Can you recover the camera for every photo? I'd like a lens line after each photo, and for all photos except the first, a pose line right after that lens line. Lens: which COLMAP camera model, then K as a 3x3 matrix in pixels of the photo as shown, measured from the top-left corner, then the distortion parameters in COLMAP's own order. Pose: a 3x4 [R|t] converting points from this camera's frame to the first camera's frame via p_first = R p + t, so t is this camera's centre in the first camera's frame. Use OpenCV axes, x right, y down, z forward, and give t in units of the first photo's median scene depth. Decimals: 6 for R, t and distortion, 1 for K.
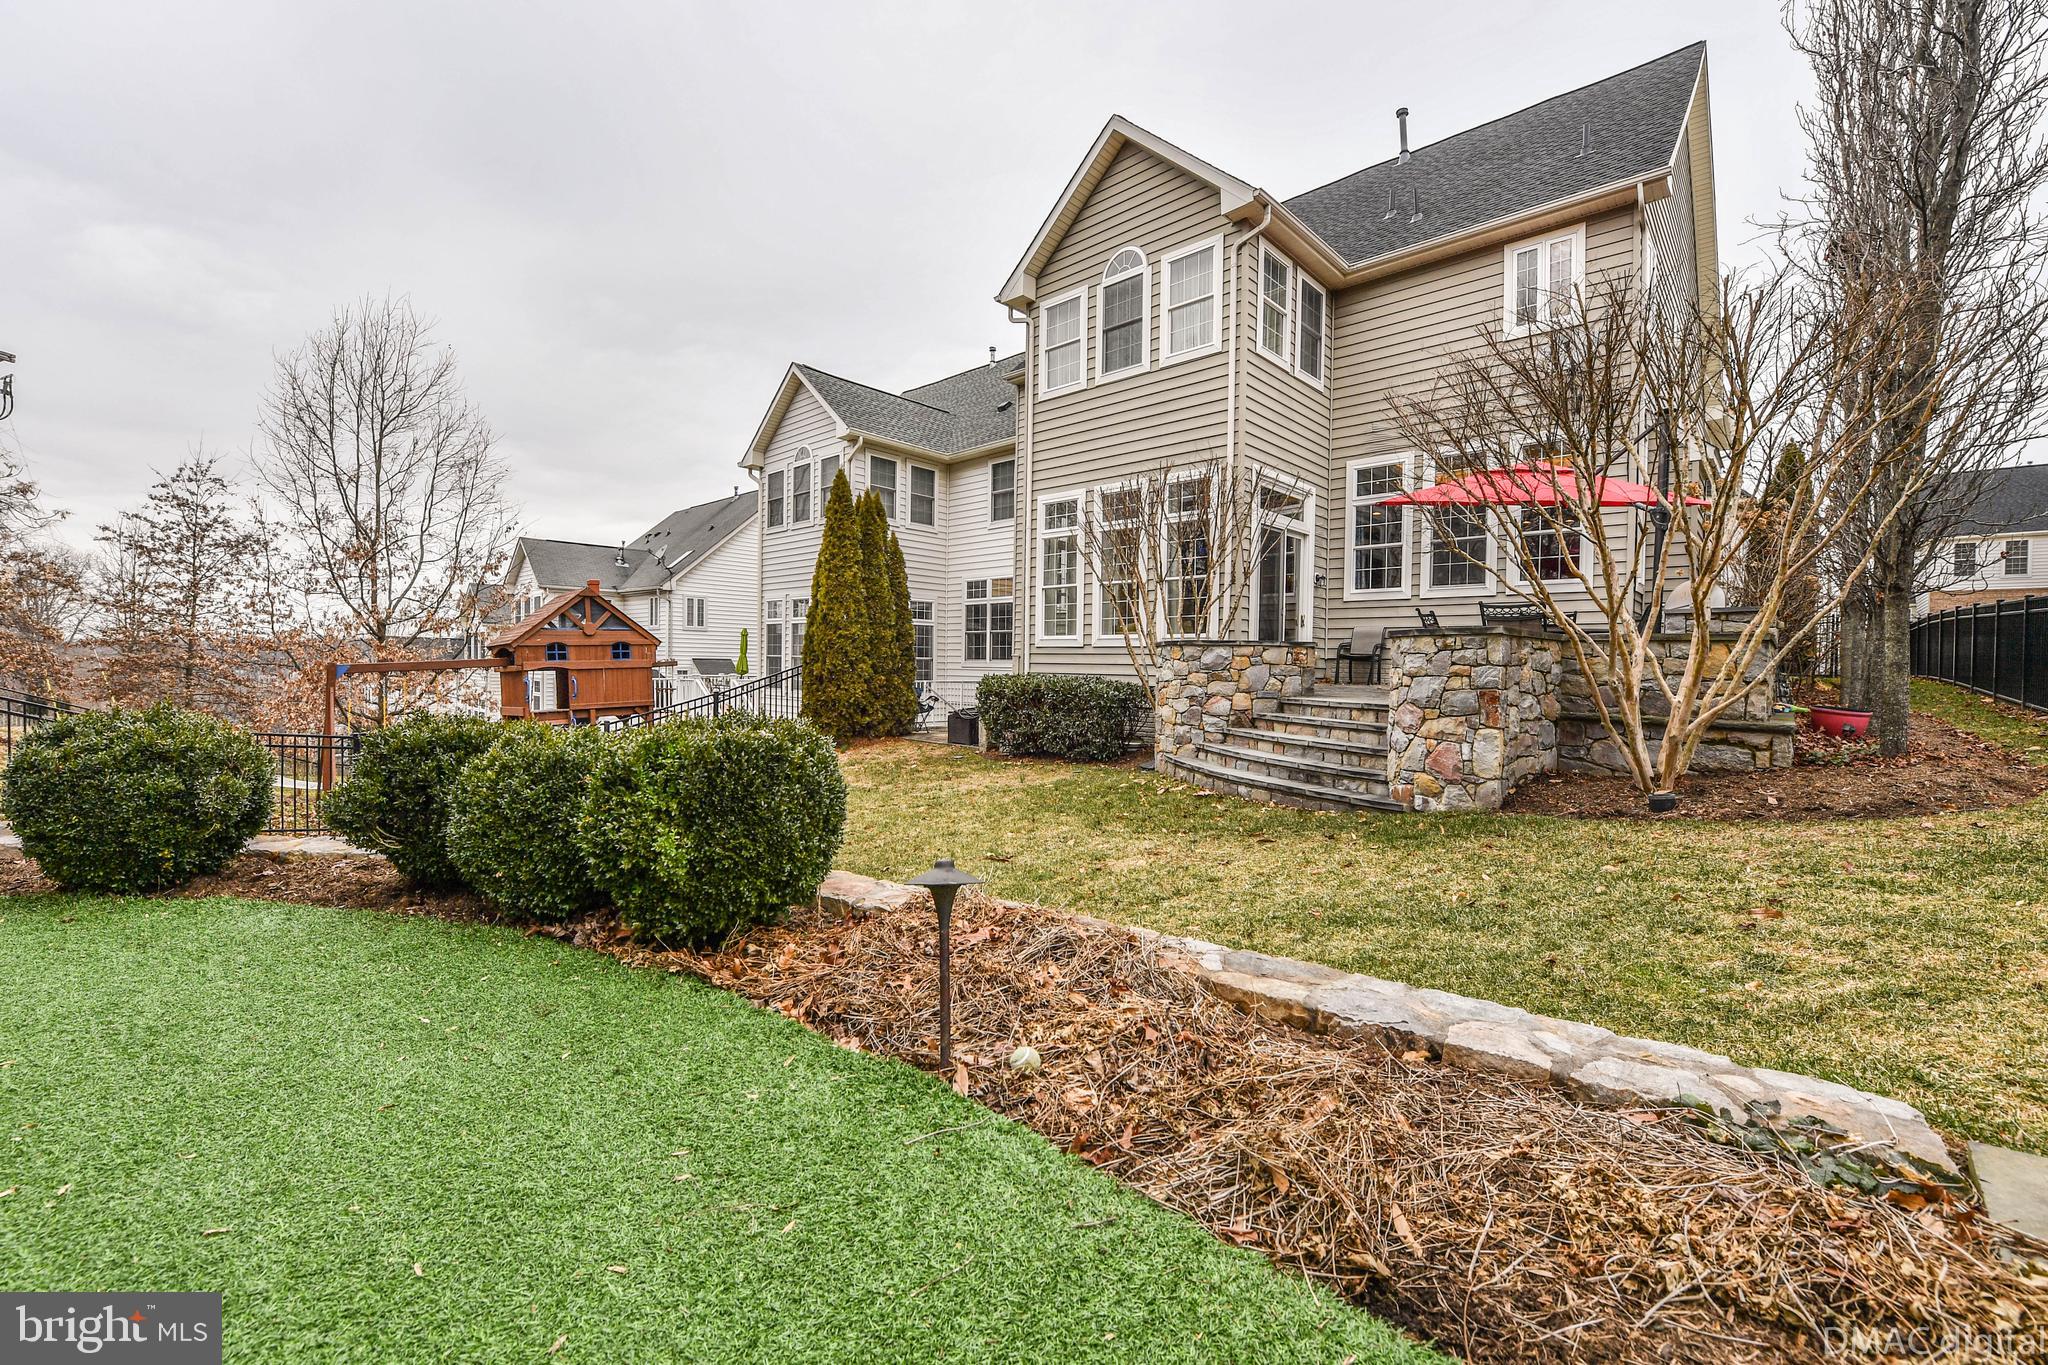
lens RADIAL K [[829.6, 0, 1034.0], [0, 829.6, 681.5], [0, 0, 1]] dist [-0.015518, -0.000814]
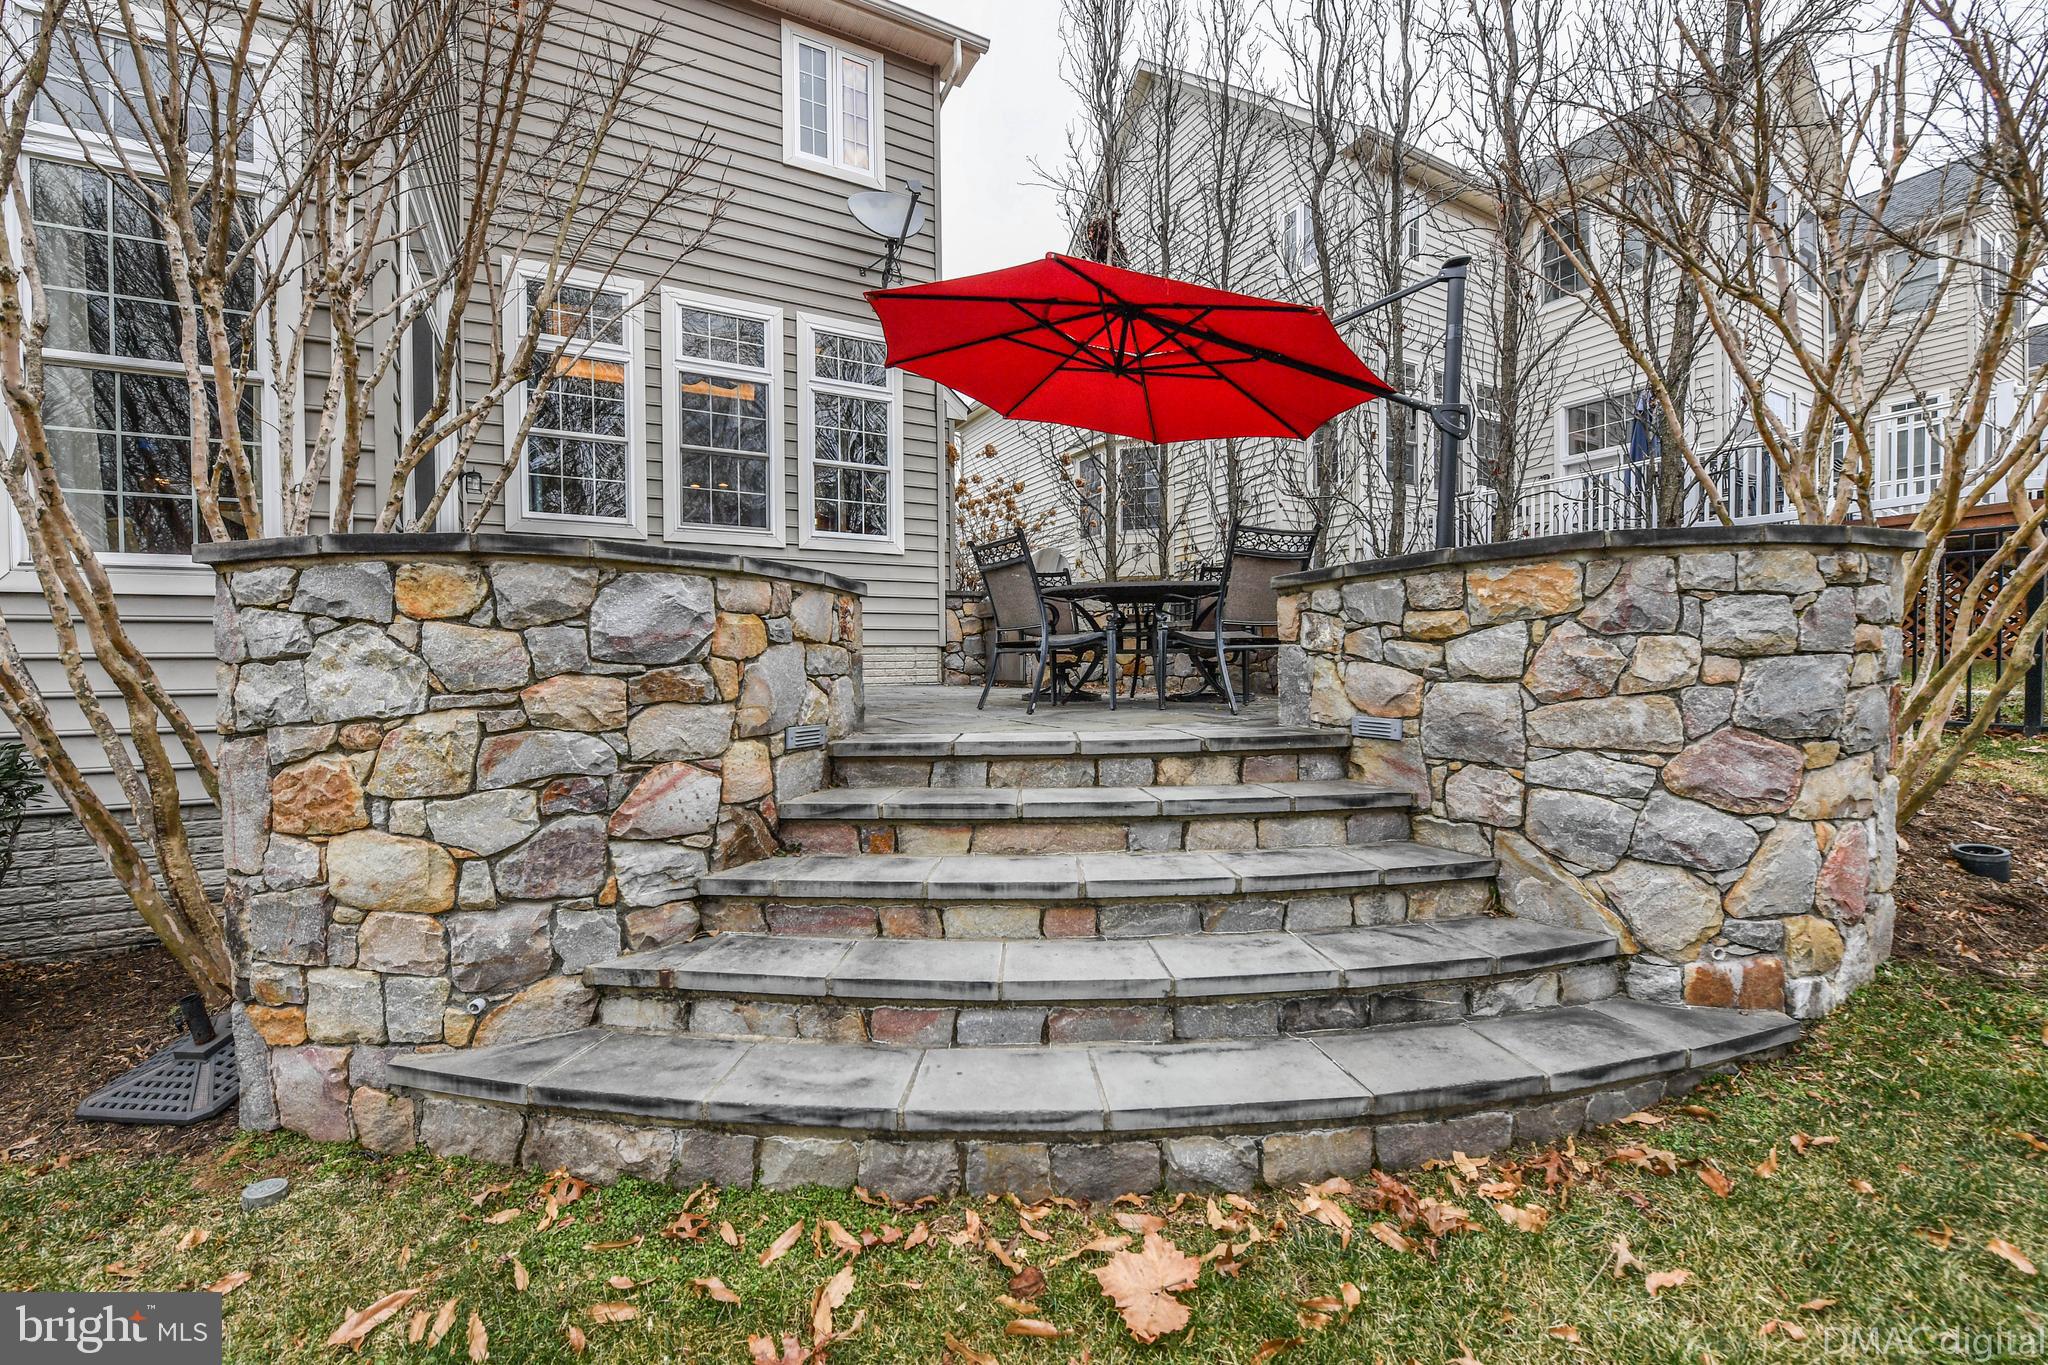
lens RADIAL K [[807.5, 0, 1024.0], [0, 807.5, 682.5], [0, 0, 1]] dist [-0.024294, -0.000203]
pose [[0.316227, -0.036106, 0.947996, 0.018750], [0.035586, 0.999024, 0.026179, -0.010218], [-0.948016, 0.025457, 0.317203, 0.810230]]
